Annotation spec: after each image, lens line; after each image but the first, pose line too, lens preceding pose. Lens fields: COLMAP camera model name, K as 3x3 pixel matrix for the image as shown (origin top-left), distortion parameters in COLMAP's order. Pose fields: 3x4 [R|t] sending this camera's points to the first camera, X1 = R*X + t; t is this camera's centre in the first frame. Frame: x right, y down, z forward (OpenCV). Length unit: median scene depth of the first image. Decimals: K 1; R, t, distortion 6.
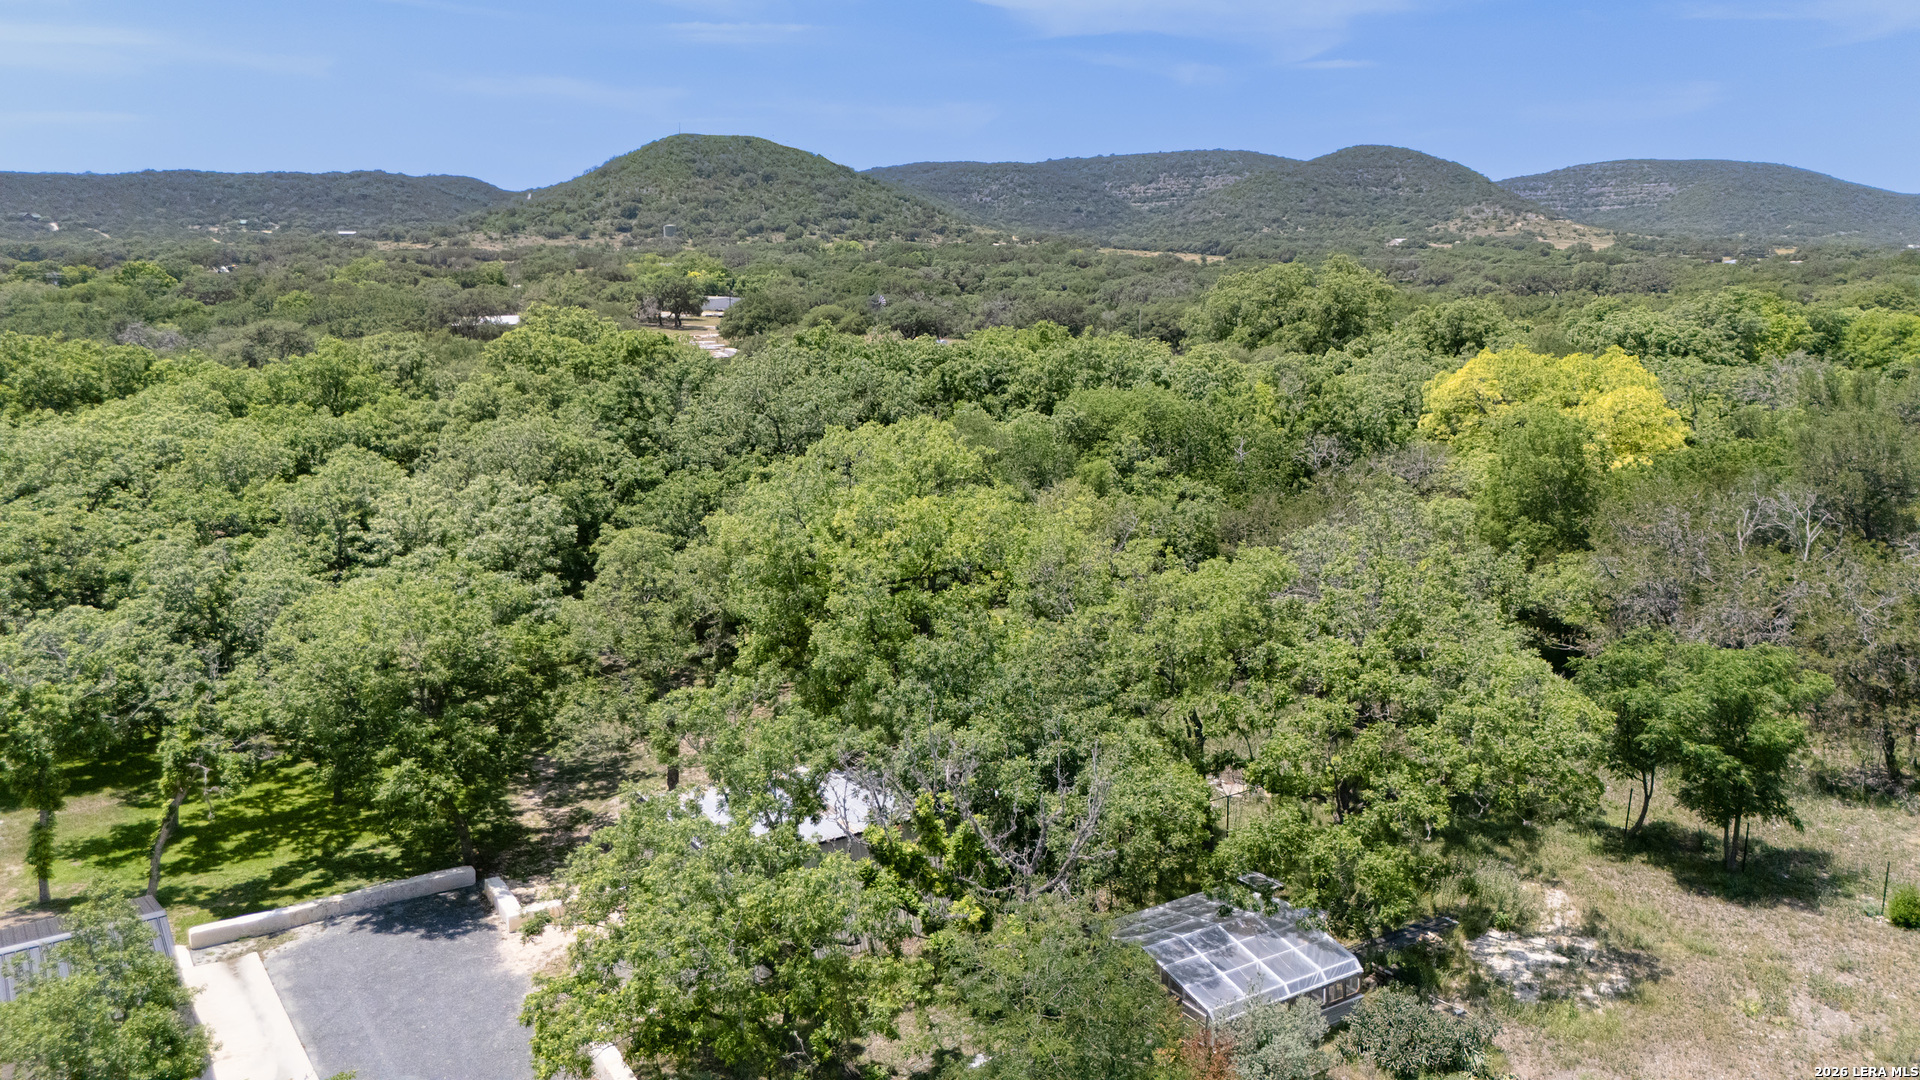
lens RADIAL K [[1412.6, 0, 961.5], [0, 1412.6, 546.4], [0, 0, 1]] dist [0.082641, -0.080936]
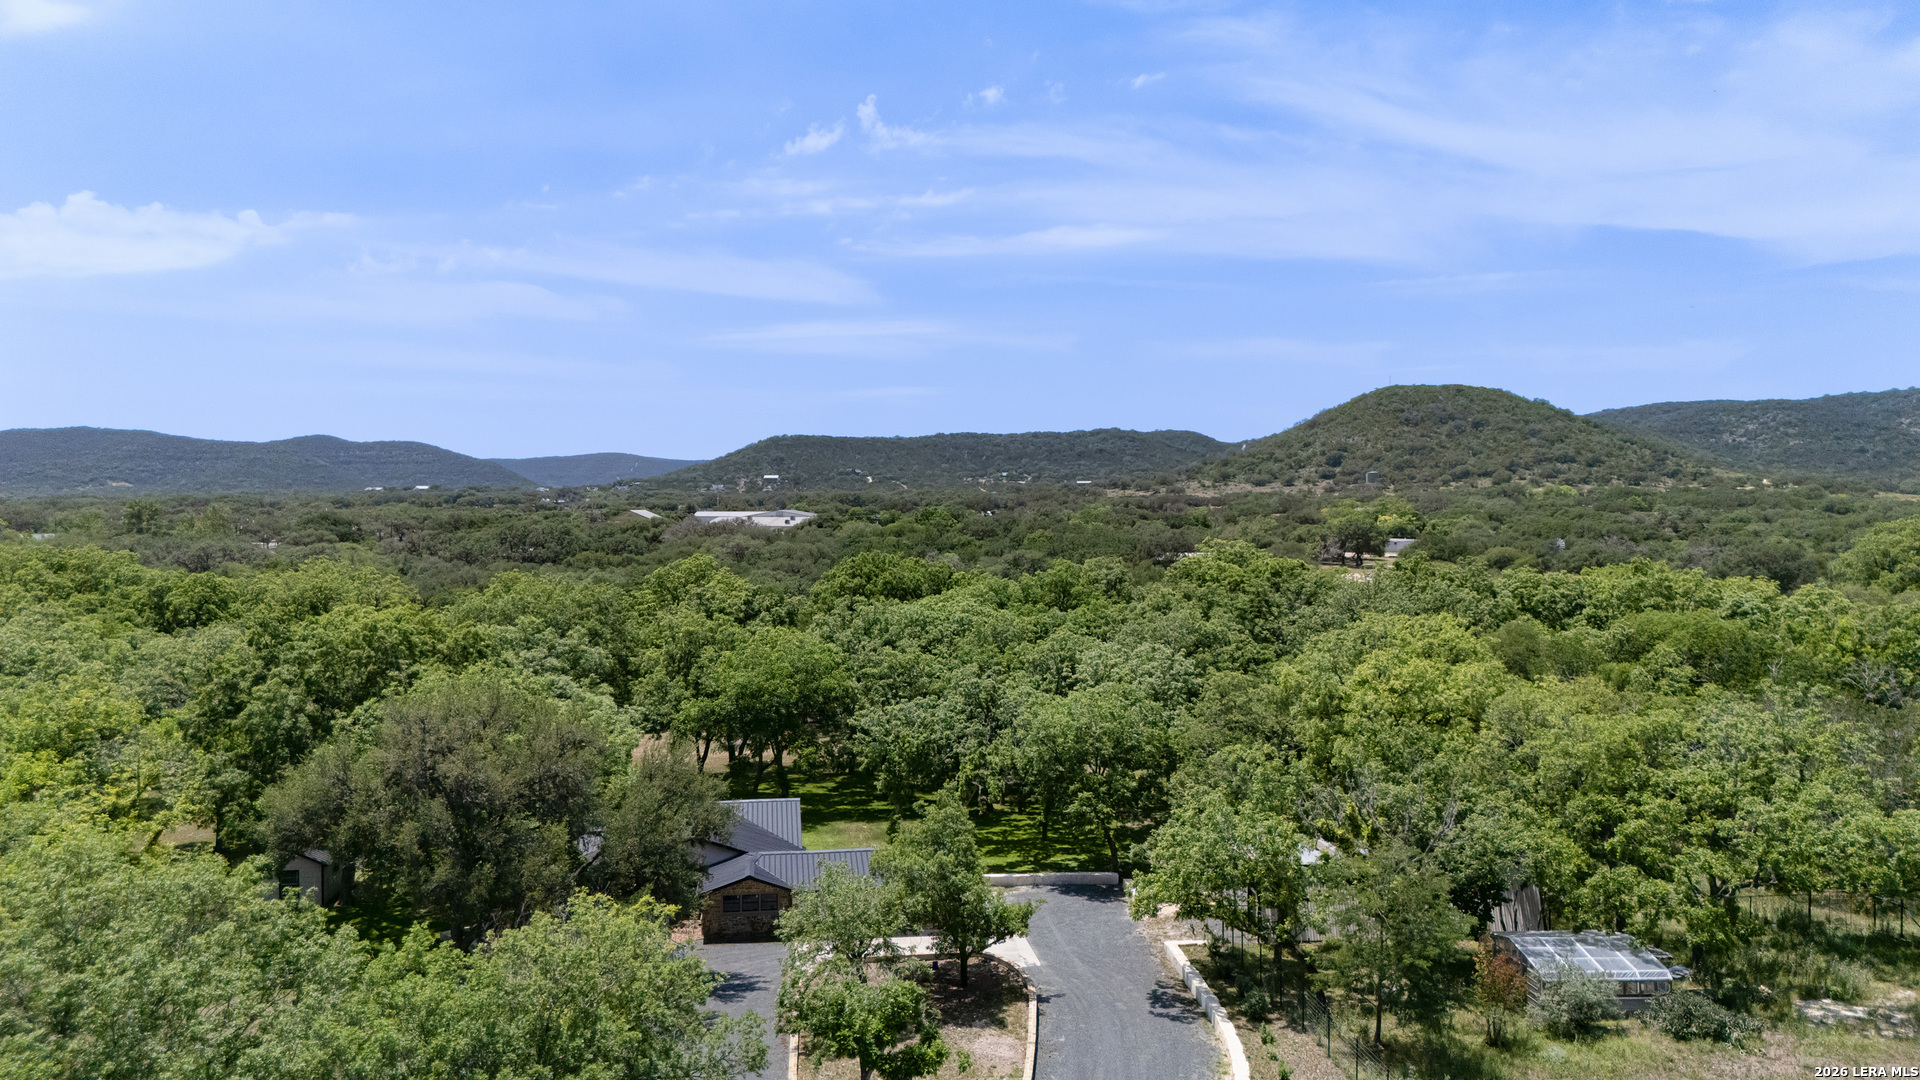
lens RADIAL K [[1412.6, 0, 951.8], [0, 1412.6, 523.9], [0, 0, 1]] dist [0.082641, -0.080936]
pose [[0.882111, 0.011001, -0.470913, 0.155888], [-0.097533, 0.982327, -0.159750, 0.071085], [0.460834, 0.186847, 0.867595, -0.352613]]
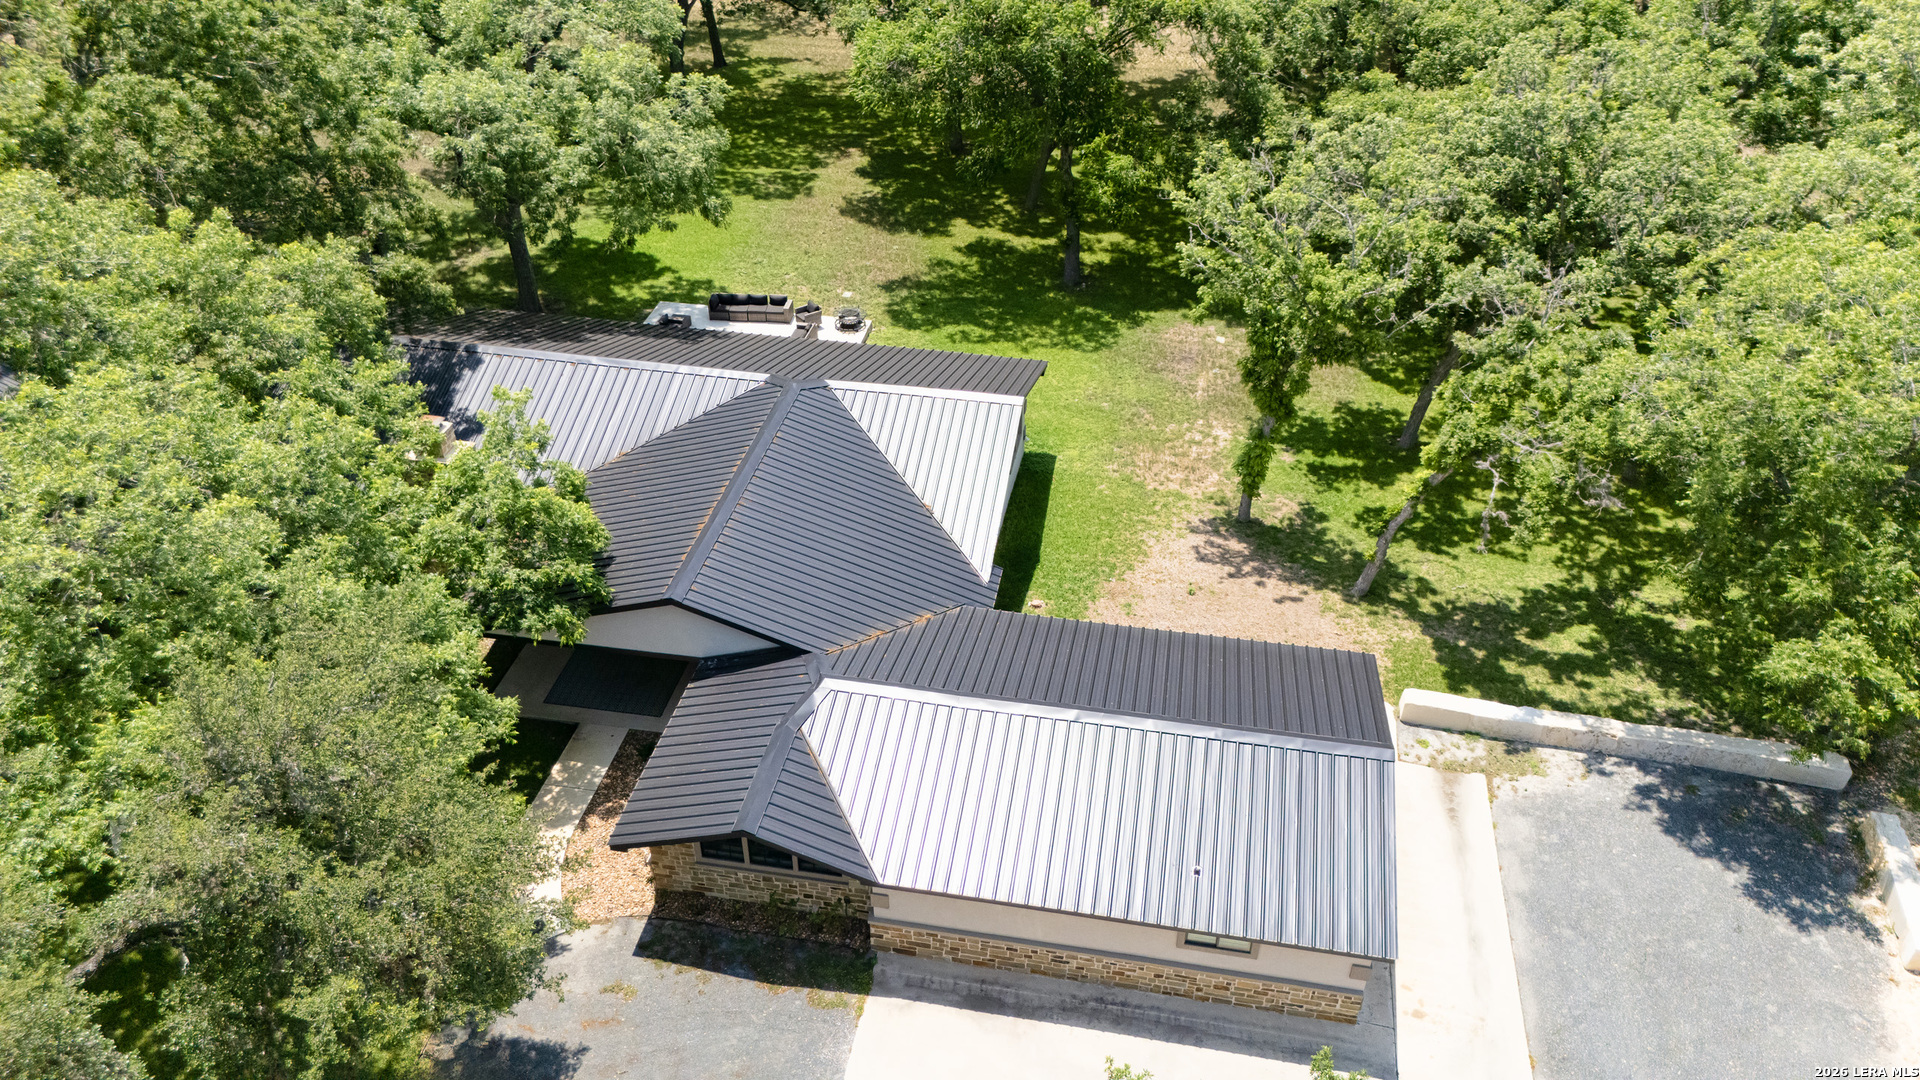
lens RADIAL K [[1412.6, 0, 960.8], [0, 1412.6, 539.9], [0, 0, 1]] dist [0.082641, -0.080936]
pose [[0.694347, 0.427563, -0.578854, -0.186749], [-0.145434, 0.871139, 0.469005, -0.048119], [0.704791, -0.241468, 0.667055, 0.242447]]
